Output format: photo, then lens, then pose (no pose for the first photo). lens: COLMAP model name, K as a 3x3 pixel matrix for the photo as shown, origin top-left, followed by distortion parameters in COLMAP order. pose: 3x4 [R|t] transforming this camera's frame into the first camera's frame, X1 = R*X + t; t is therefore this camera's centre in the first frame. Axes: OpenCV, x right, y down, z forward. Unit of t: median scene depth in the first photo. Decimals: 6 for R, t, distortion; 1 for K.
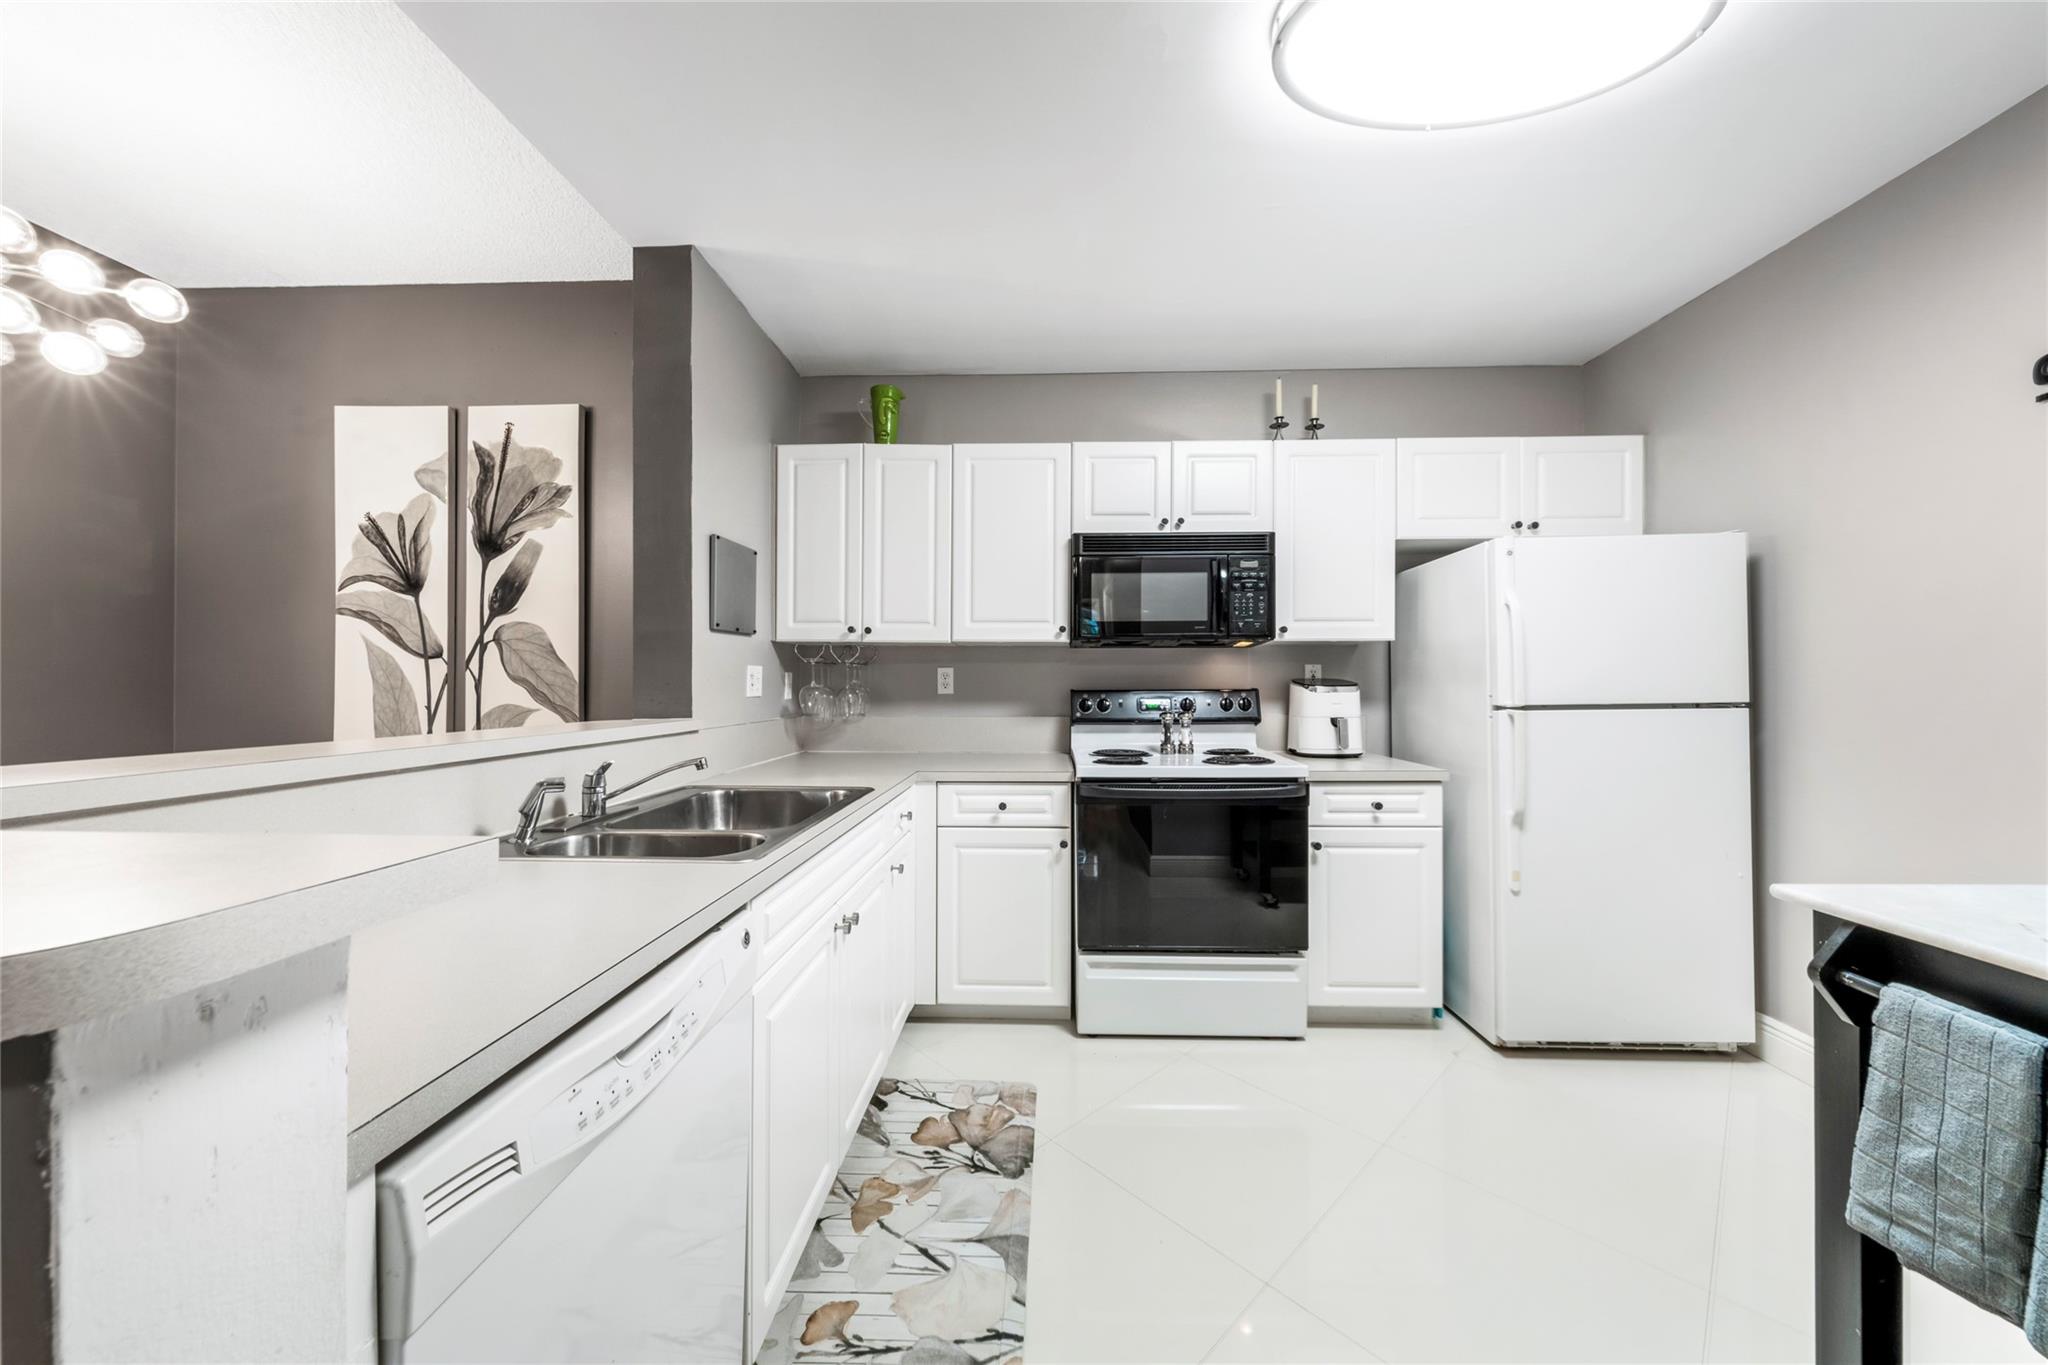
lens RADIAL K [[712.2, 0, 1030.7], [0, 712.2, 691.2], [0, 0, 1]] dist [-0.004174, 0.000214]
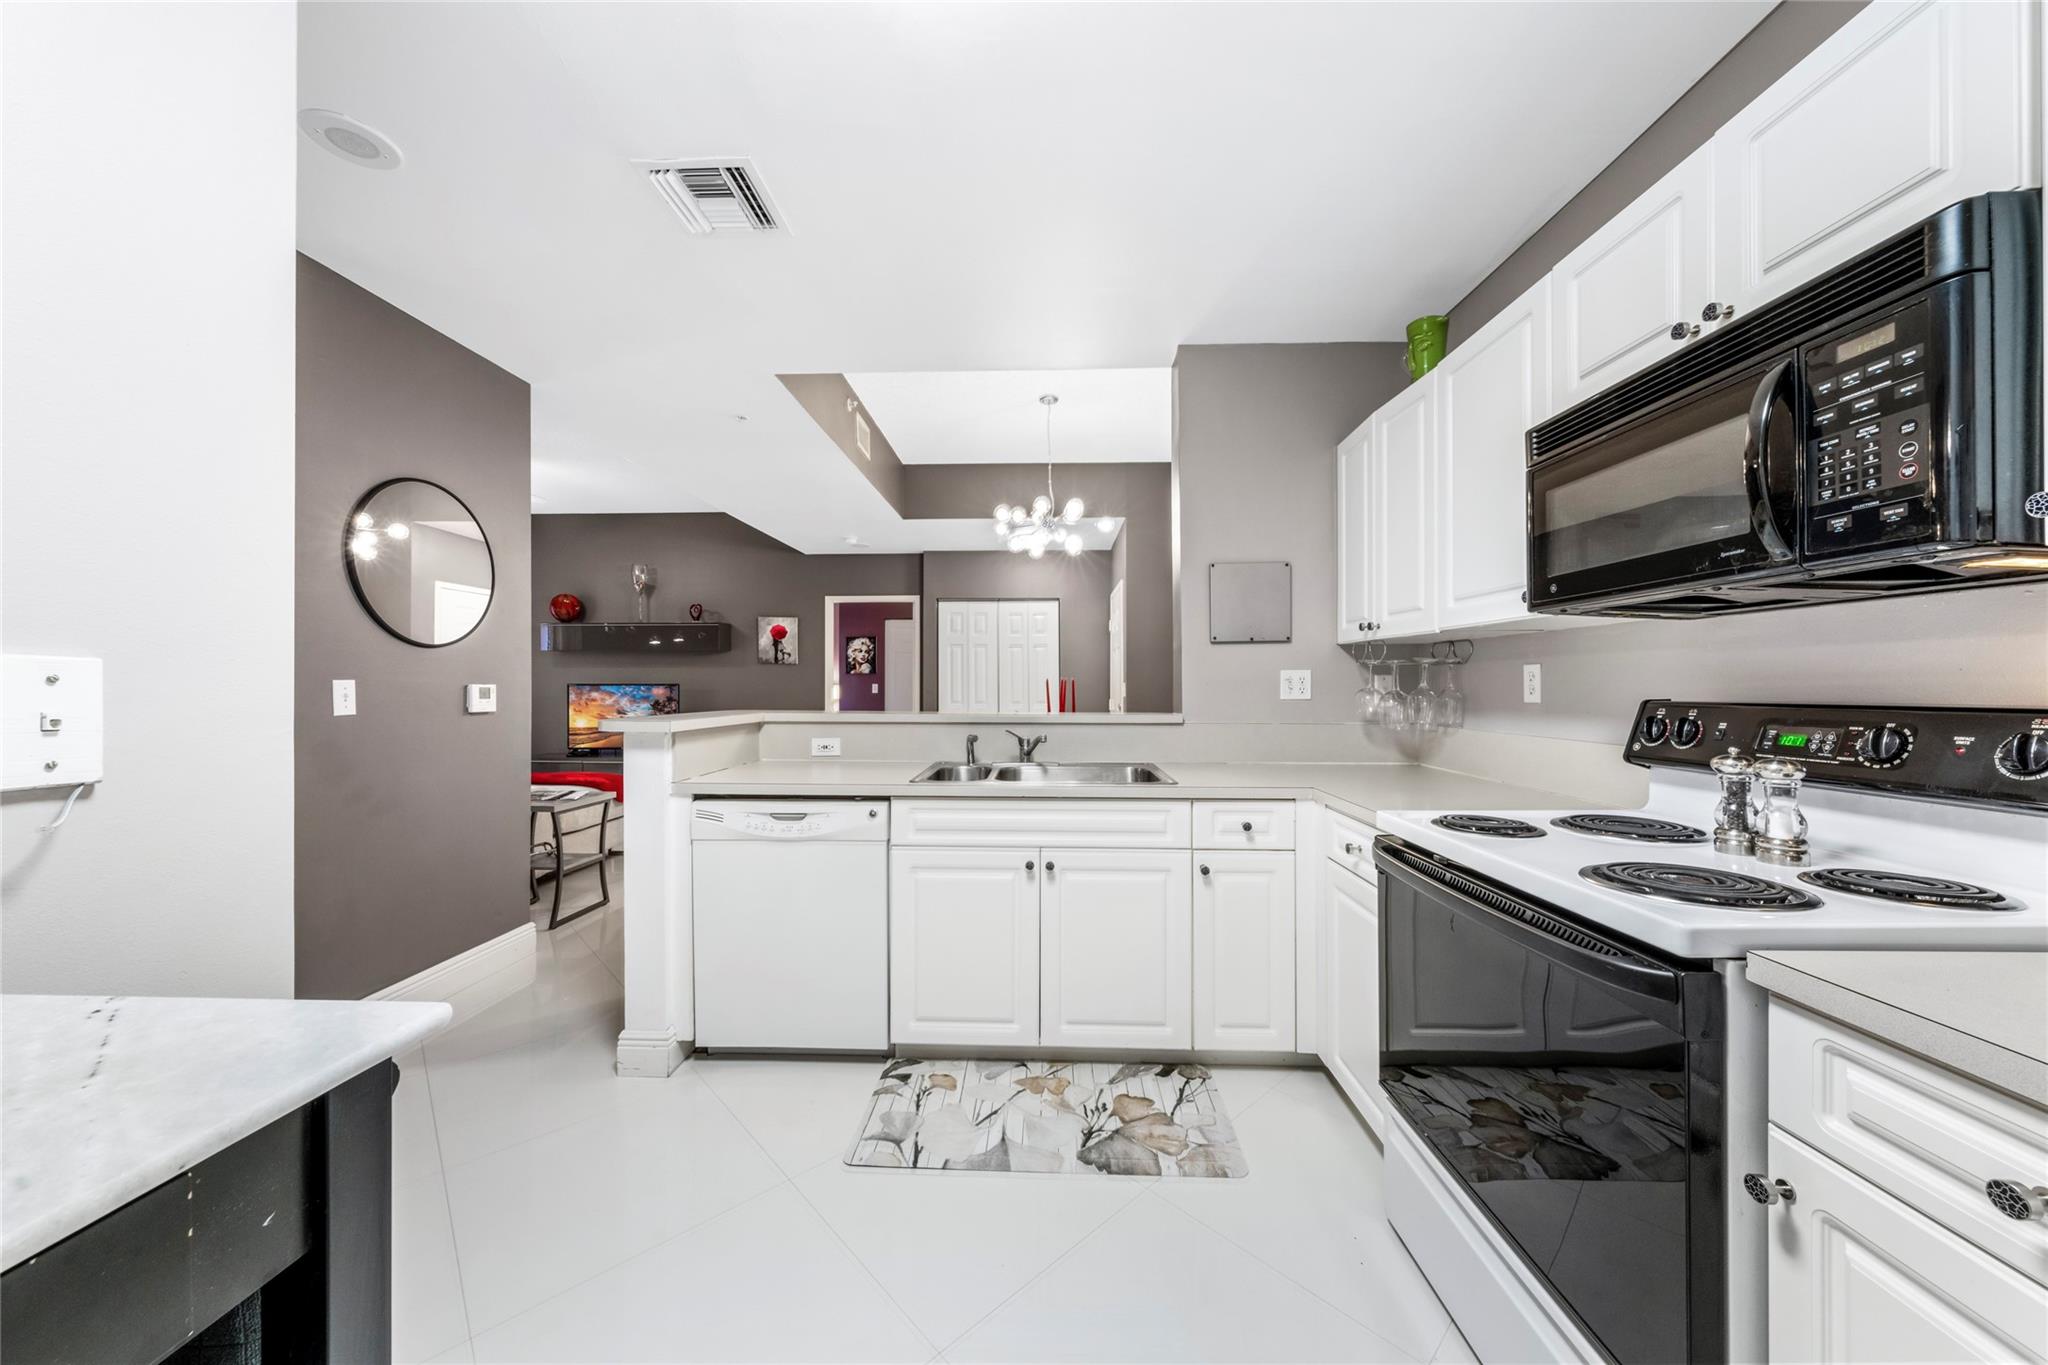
lens RADIAL K [[712.2, 0, 1026.3], [0, 712.2, 687.9], [0, 0, 1]] dist [-0.004174, 0.000214]
pose [[-0.023581, -0.001045, -0.999721, 0.938877], [-0.002889, 0.999995, -0.000977, -0.013638], [0.999718, 0.002866, -0.023584, 0.853192]]
